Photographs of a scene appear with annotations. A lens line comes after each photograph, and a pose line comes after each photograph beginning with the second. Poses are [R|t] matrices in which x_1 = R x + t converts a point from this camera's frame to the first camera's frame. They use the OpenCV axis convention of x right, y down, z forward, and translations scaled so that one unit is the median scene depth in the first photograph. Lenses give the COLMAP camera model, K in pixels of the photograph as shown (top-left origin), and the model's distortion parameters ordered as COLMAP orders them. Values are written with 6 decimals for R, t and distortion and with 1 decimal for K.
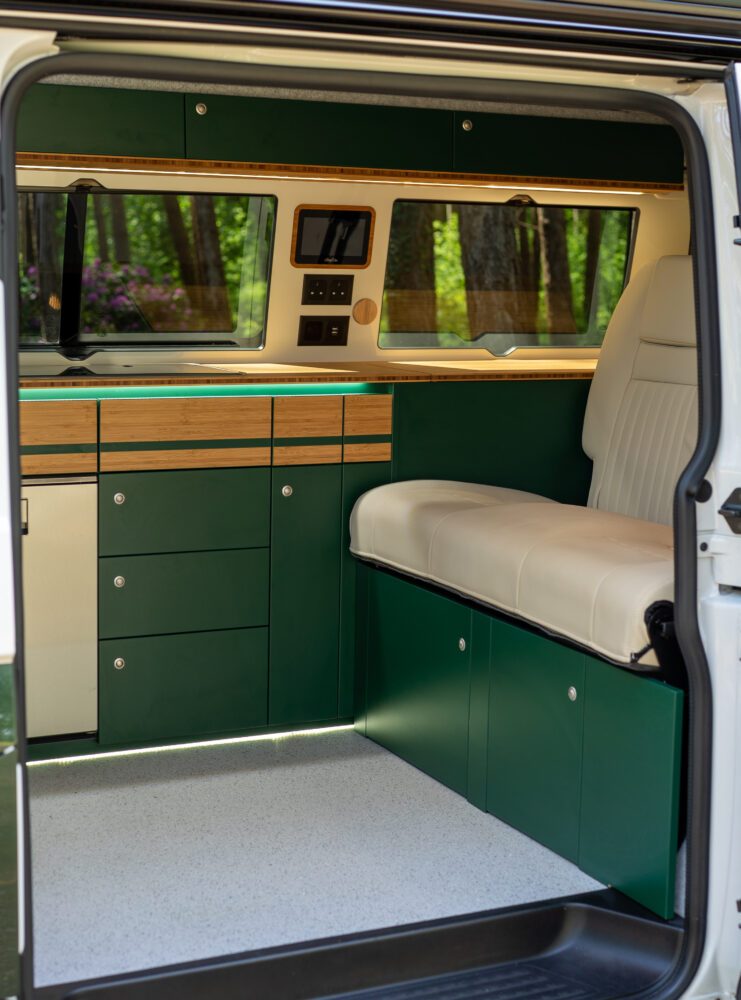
lens RADIAL K [[1799.7, 0, 370.5], [0, 1799.7, 500.0], [0, 0, 1]] dist [0.005961, -0.017837]
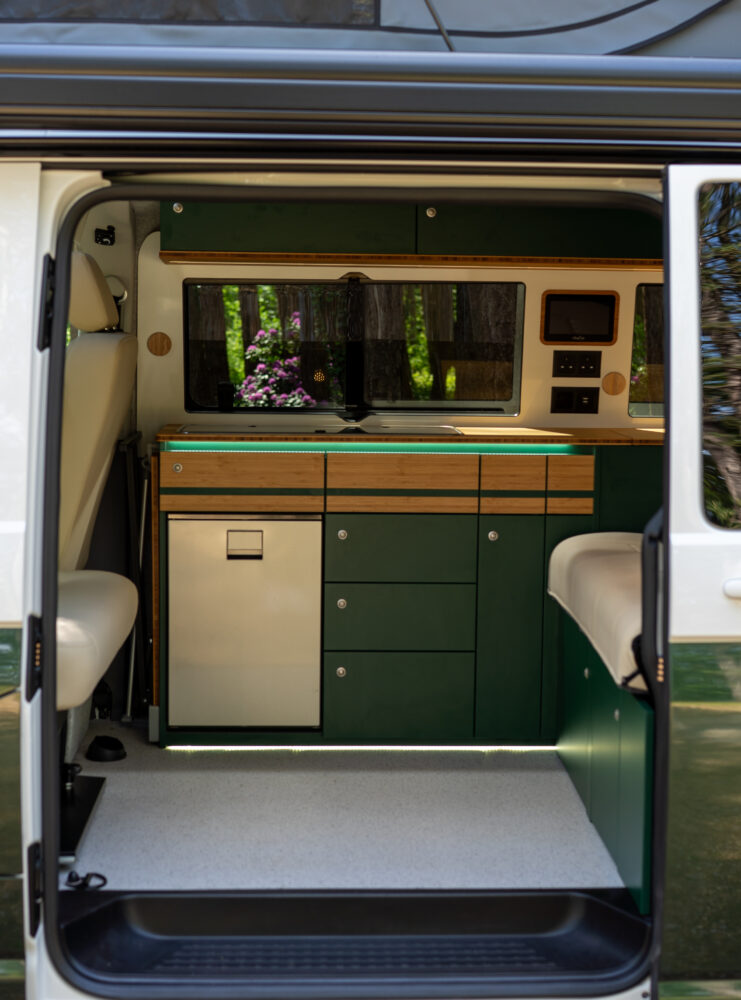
lens RADIAL K [[1799.7, 0, 370.5], [0, 1799.7, 500.0], [0, 0, 1]] dist [0.005961, -0.017837]
pose [[0.905184, 0.031829, -0.423827, 0.370585], [-0.051413, 0.998069, -0.034851, 0.016249], [0.421899, 0.053336, 0.905072, -0.084276]]
